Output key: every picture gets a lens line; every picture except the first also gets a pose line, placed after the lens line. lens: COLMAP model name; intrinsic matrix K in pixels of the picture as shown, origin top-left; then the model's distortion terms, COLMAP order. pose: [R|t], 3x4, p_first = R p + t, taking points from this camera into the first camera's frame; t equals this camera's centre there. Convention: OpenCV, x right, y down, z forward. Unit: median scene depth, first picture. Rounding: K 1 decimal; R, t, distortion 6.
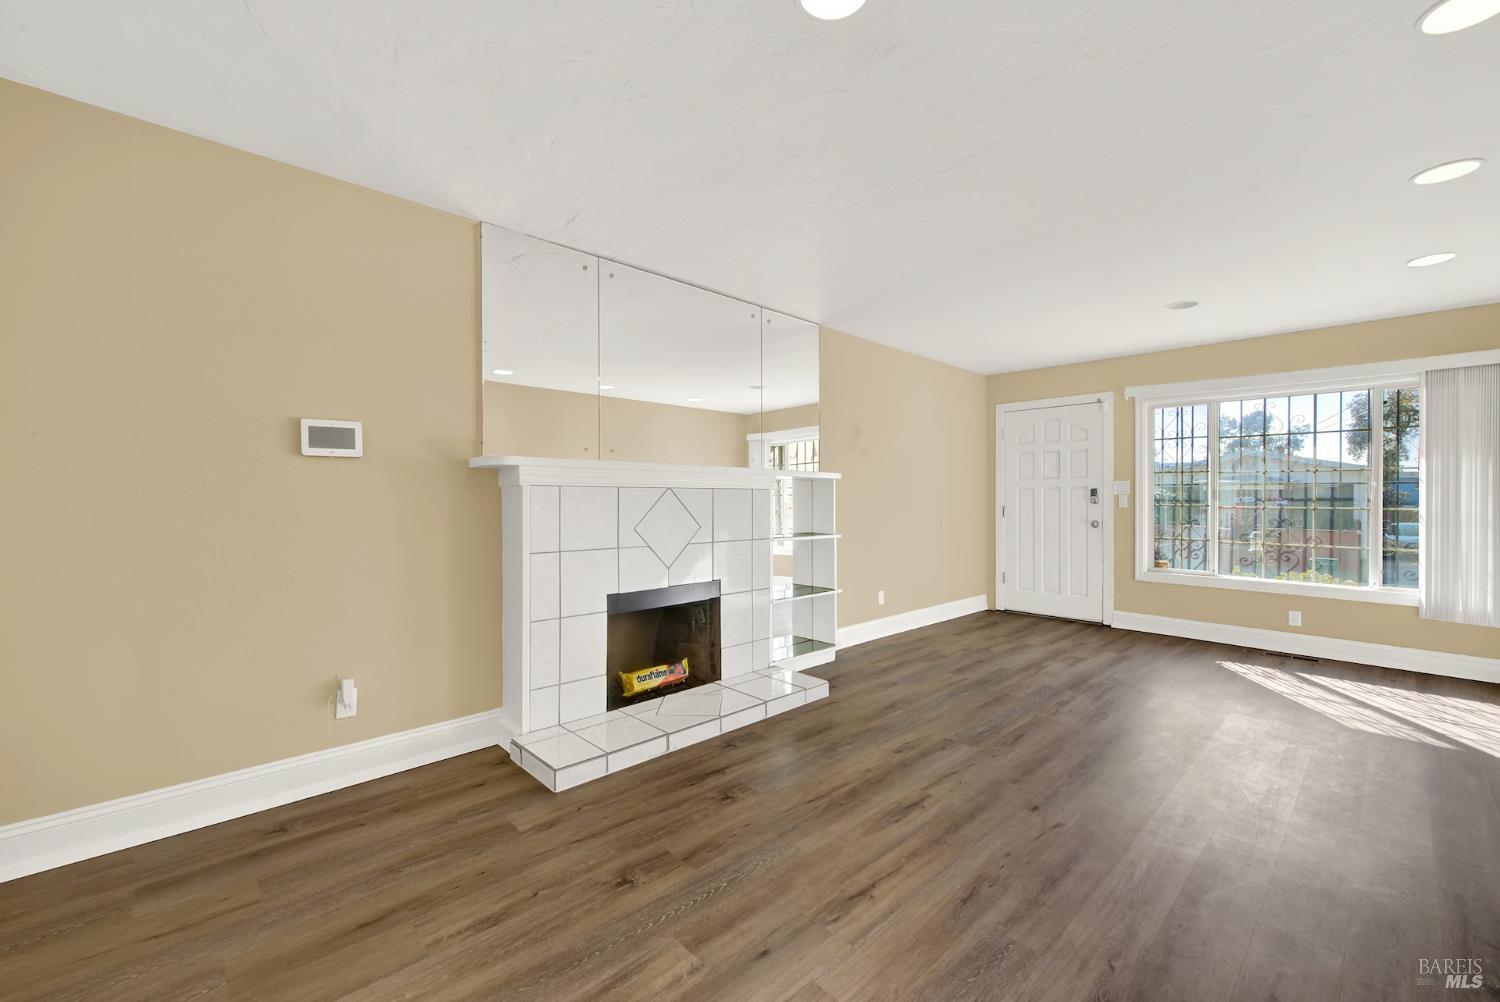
lens RADIAL K [[582.8, 0, 750.0], [0, 582.8, 501.0], [0, 0, 1]] dist [0.003691, 0.000113]
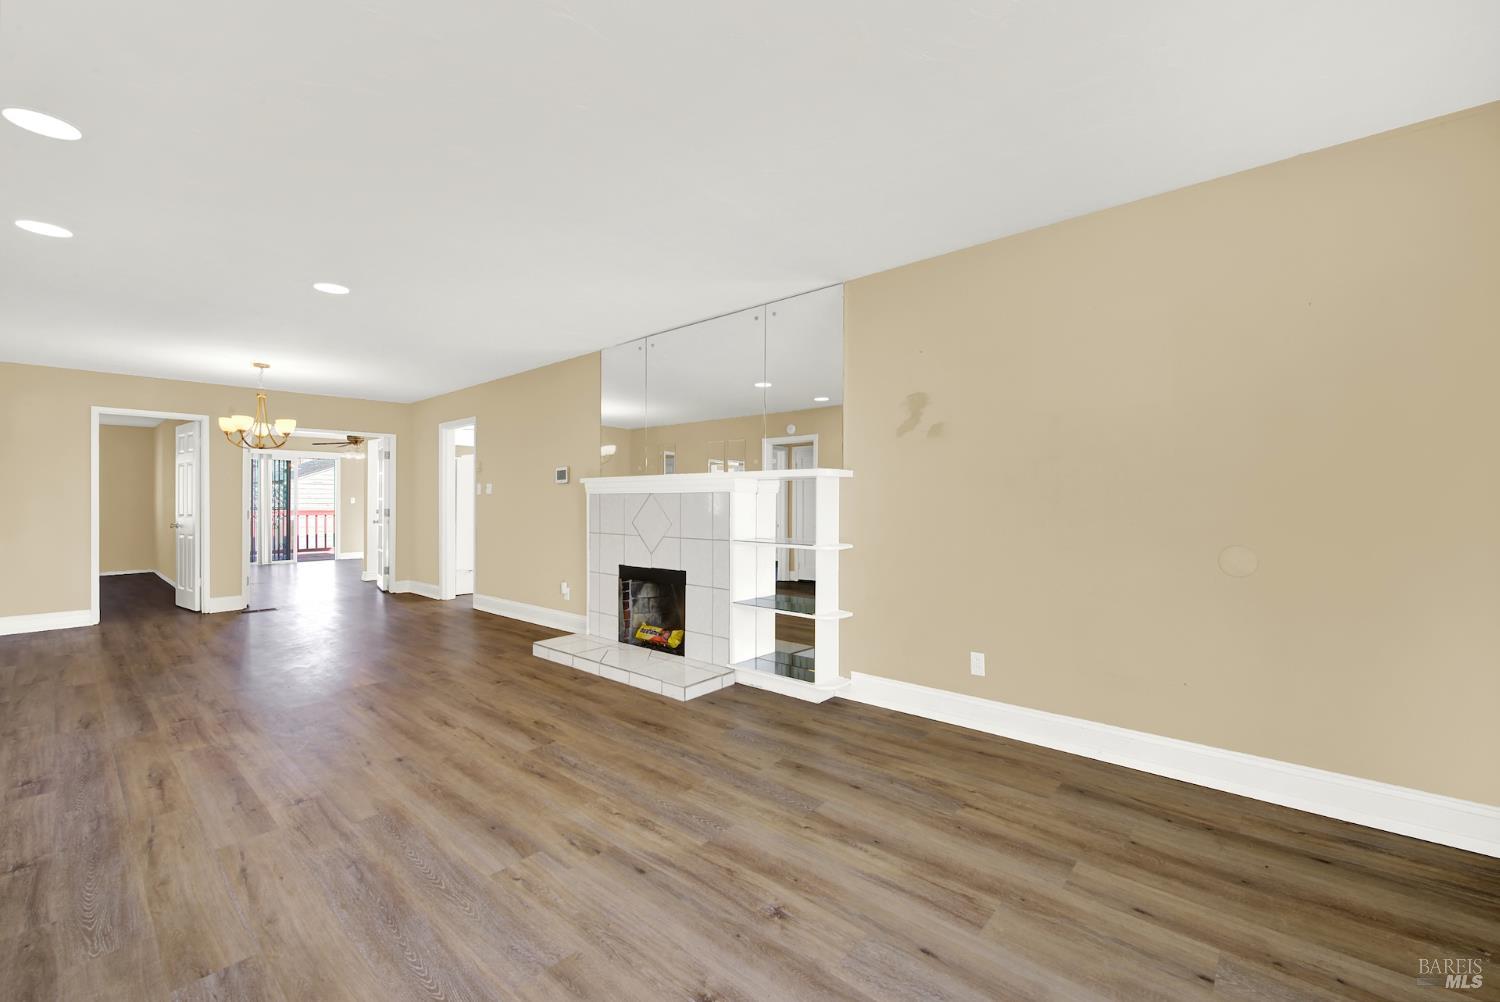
lens RADIAL K [[604.3, 0, 798.0], [0, 604.3, 503.5], [0, 0, 1]] dist [-0.001513, -0.000128]
pose [[0.159076, 0.011984, -0.987194, 1.089657], [0.004355, 0.999908, 0.012840, -0.015378], [0.987257, -0.006342, 0.159009, 0.948821]]
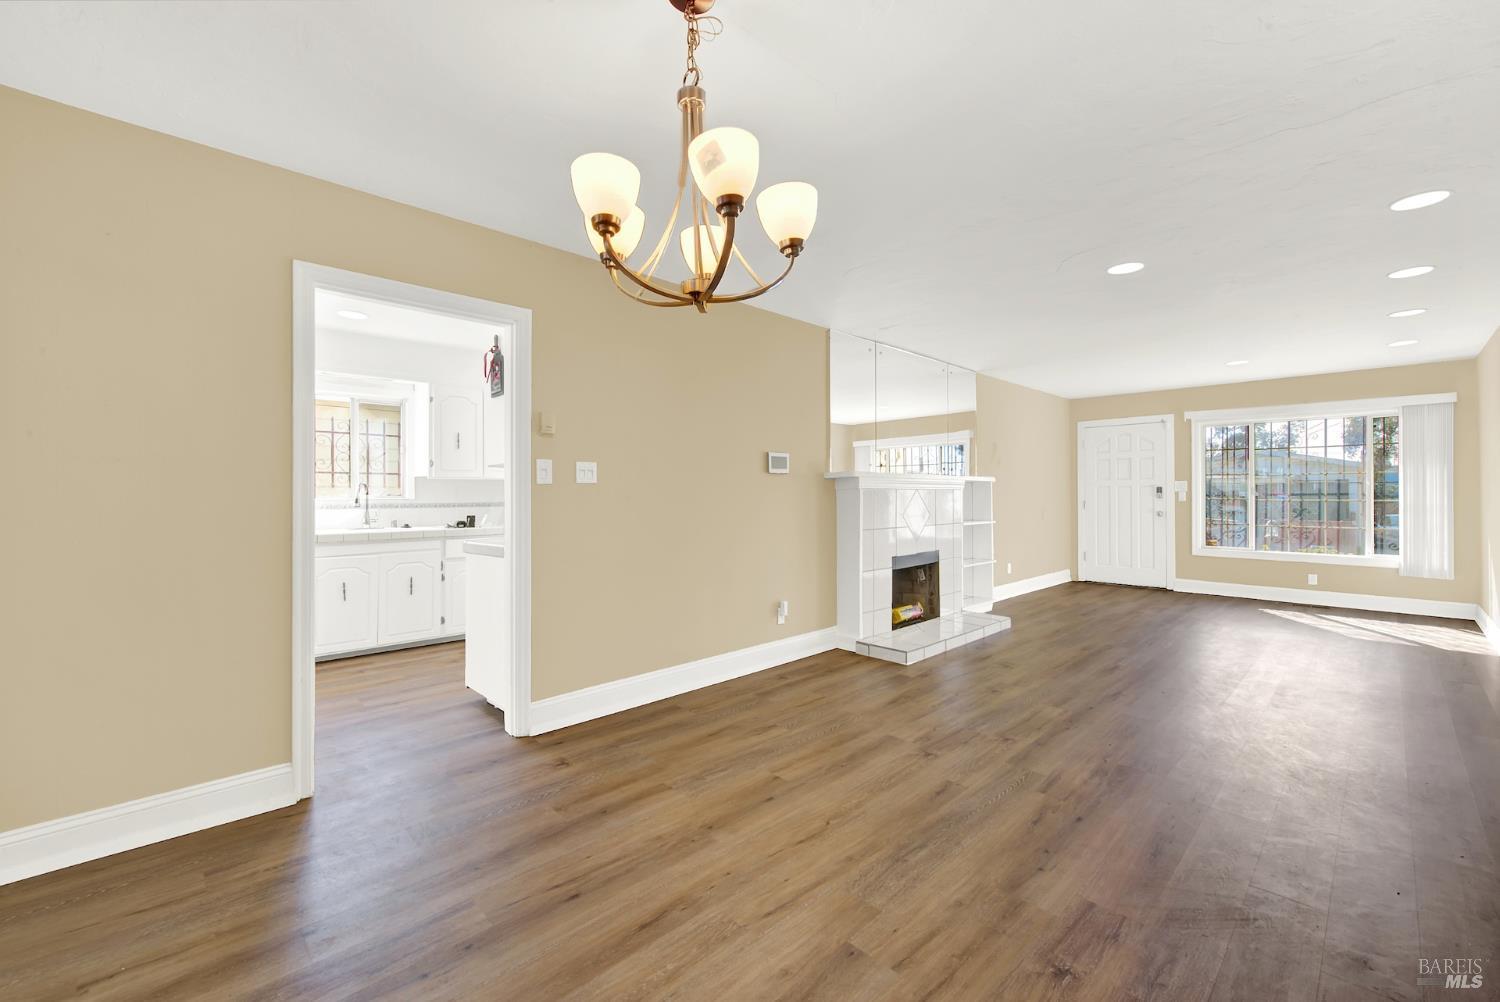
lens RADIAL K [[595.3, 0, 749.9], [0, 595.3, 491.6], [0, 0, 1]] dist [0.007521, -0.000364]
pose [[0.999830, -0.004786, 0.017786, -0.514679], [0.004949, 0.999946, -0.009119, -0.003318], [-0.017742, 0.009206, 0.999800, -0.481545]]
